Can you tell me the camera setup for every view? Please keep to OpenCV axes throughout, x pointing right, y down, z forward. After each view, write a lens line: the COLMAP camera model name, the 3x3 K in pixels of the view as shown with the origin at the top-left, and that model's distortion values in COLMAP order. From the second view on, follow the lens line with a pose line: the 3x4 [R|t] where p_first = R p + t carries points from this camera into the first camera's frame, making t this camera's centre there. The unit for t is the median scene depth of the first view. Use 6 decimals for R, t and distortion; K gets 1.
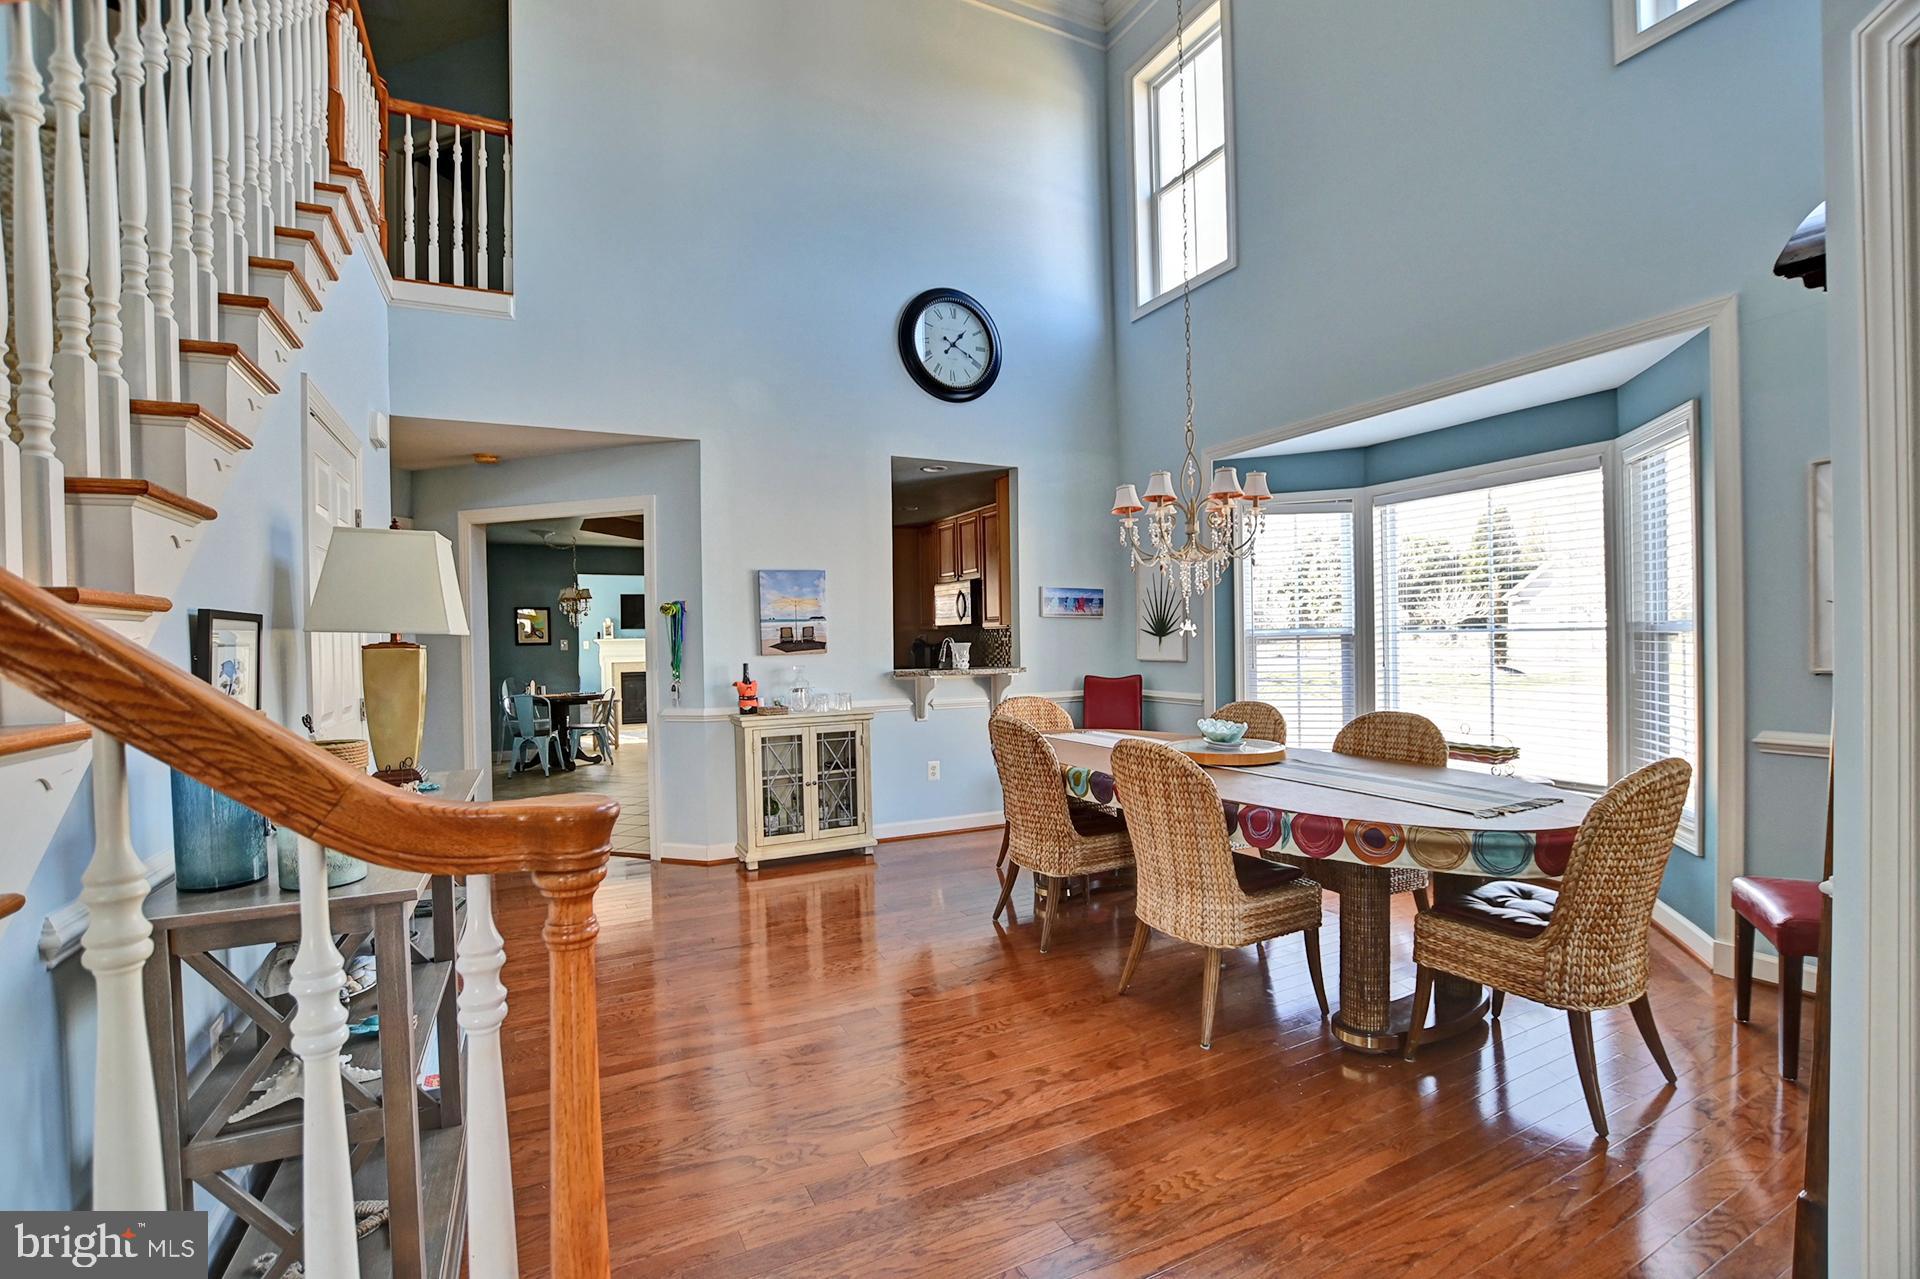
lens RADIAL K [[847.4, 0, 968.1], [0, 847.4, 652.0], [0, 0, 1]] dist [-0.032532, 0.003318]
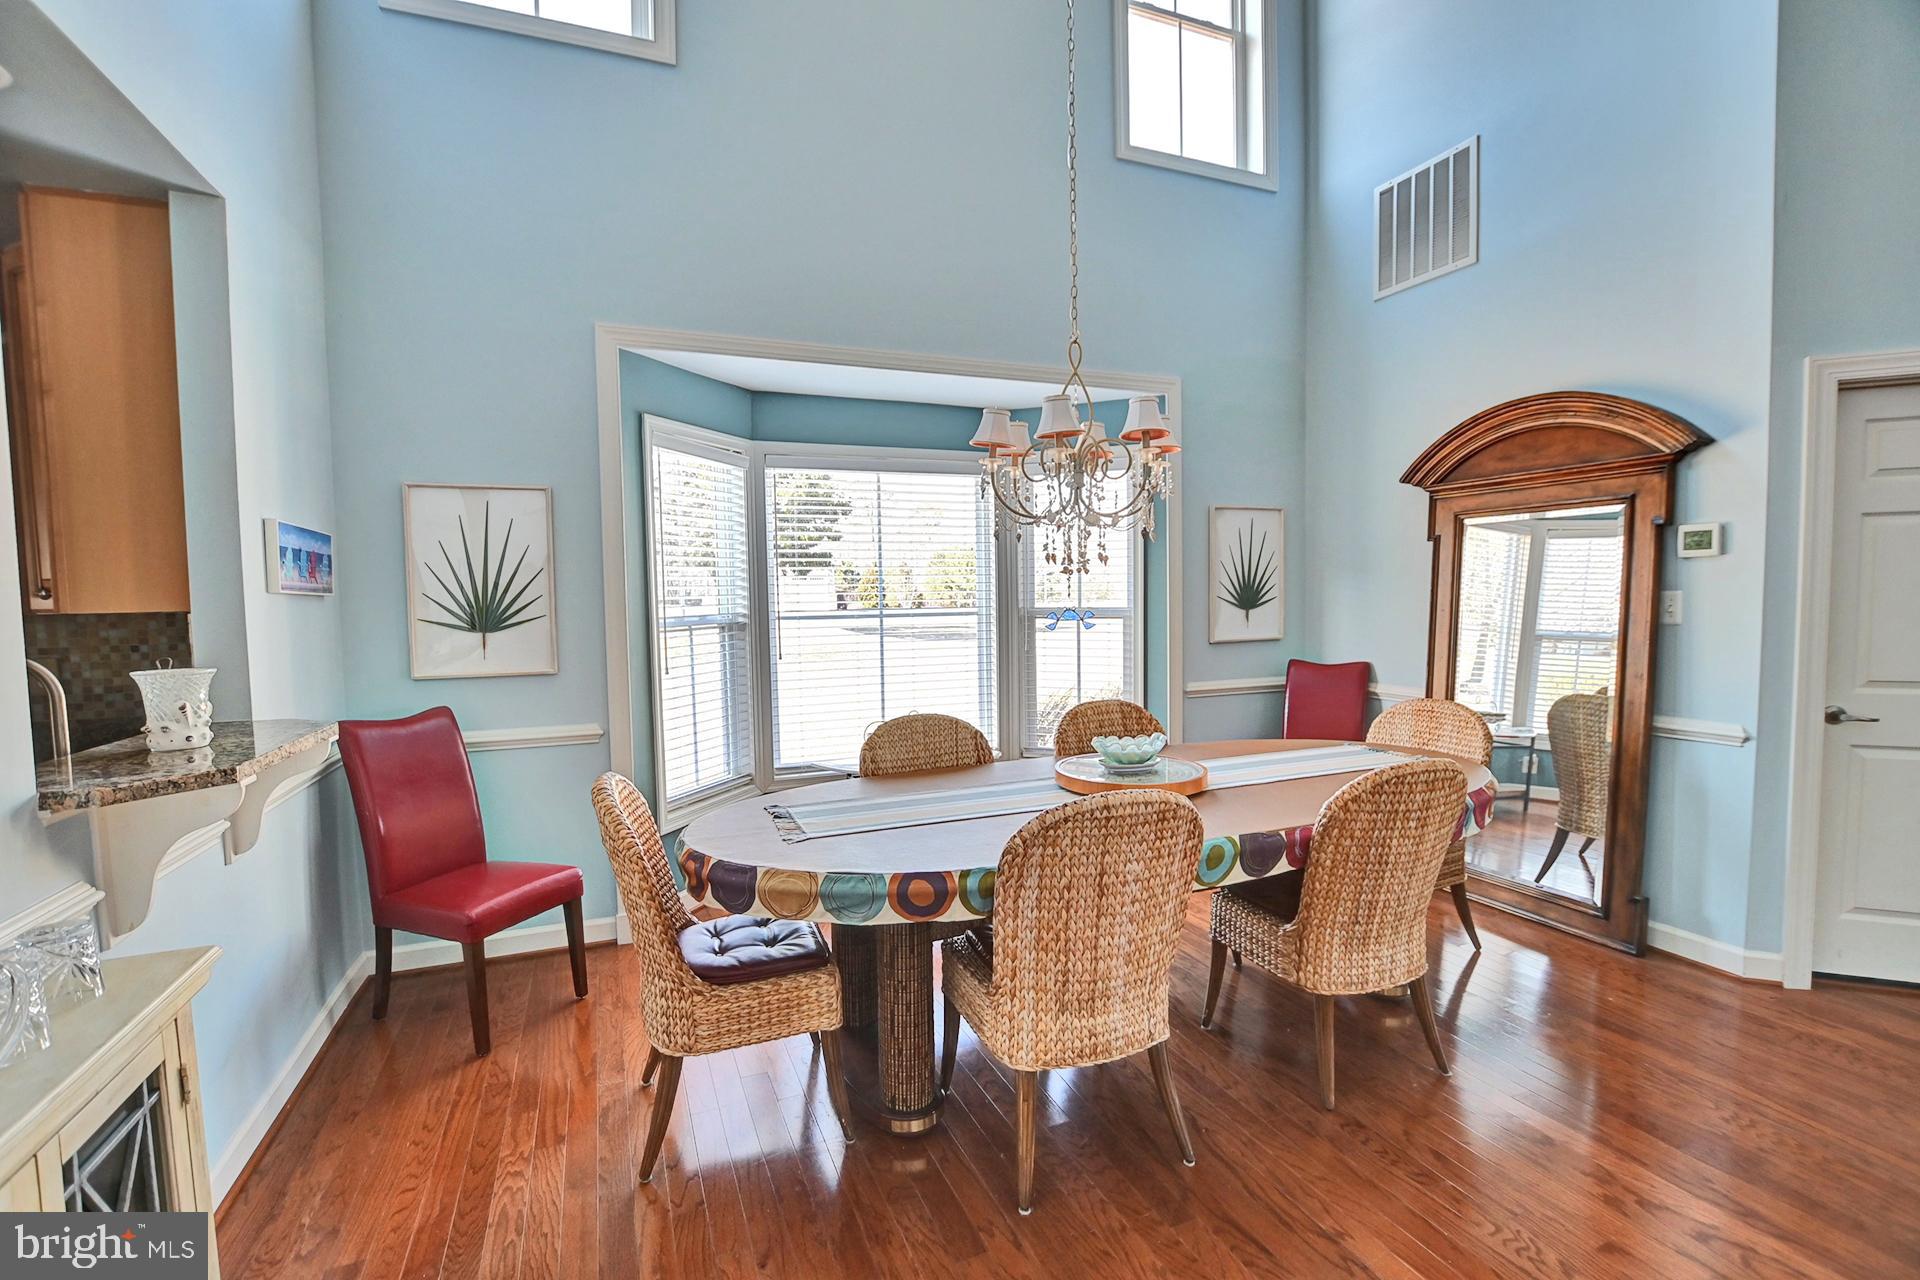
lens RADIAL K [[847.4, 0, 967.6], [0, 847.4, 646.1], [0, 0, 1]] dist [-0.032532, 0.003318]
pose [[0.068155, -0.047336, 0.996551, -0.334119], [0.025976, 0.998619, 0.045658, -0.028961], [-0.997337, 0.022775, 0.069290, 0.729754]]
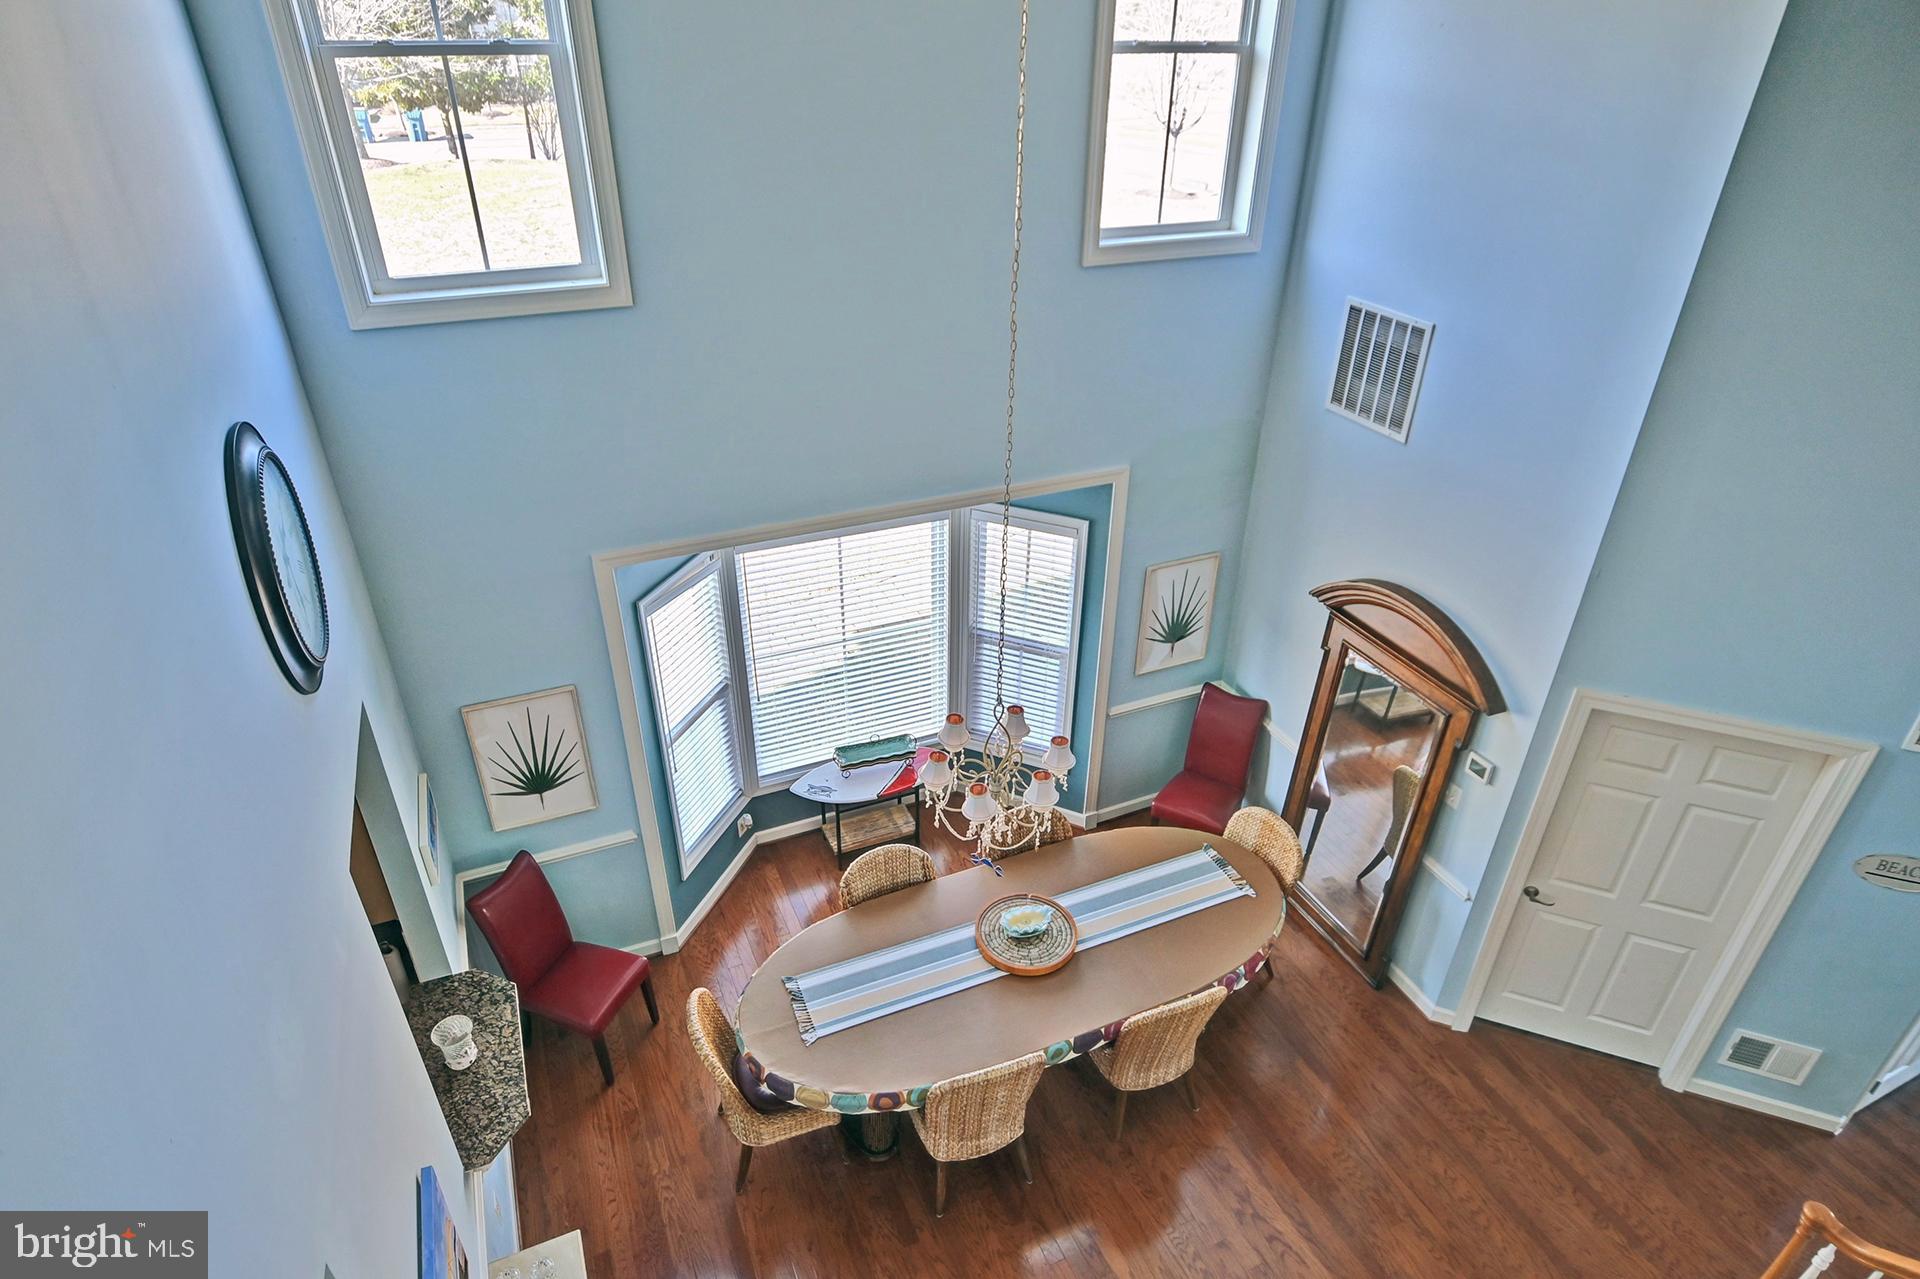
lens RADIAL K [[1058.9, 0, 972.1], [0, 1058.9, 644.7], [0, 0, 1]] dist [-0.029936, -0.000177]
pose [[0.043062, -0.500018, 0.864944, -0.514222], [-0.007226, 0.865568, 0.500739, -0.640715], [-0.999046, -0.027813, 0.033660, 0.691099]]
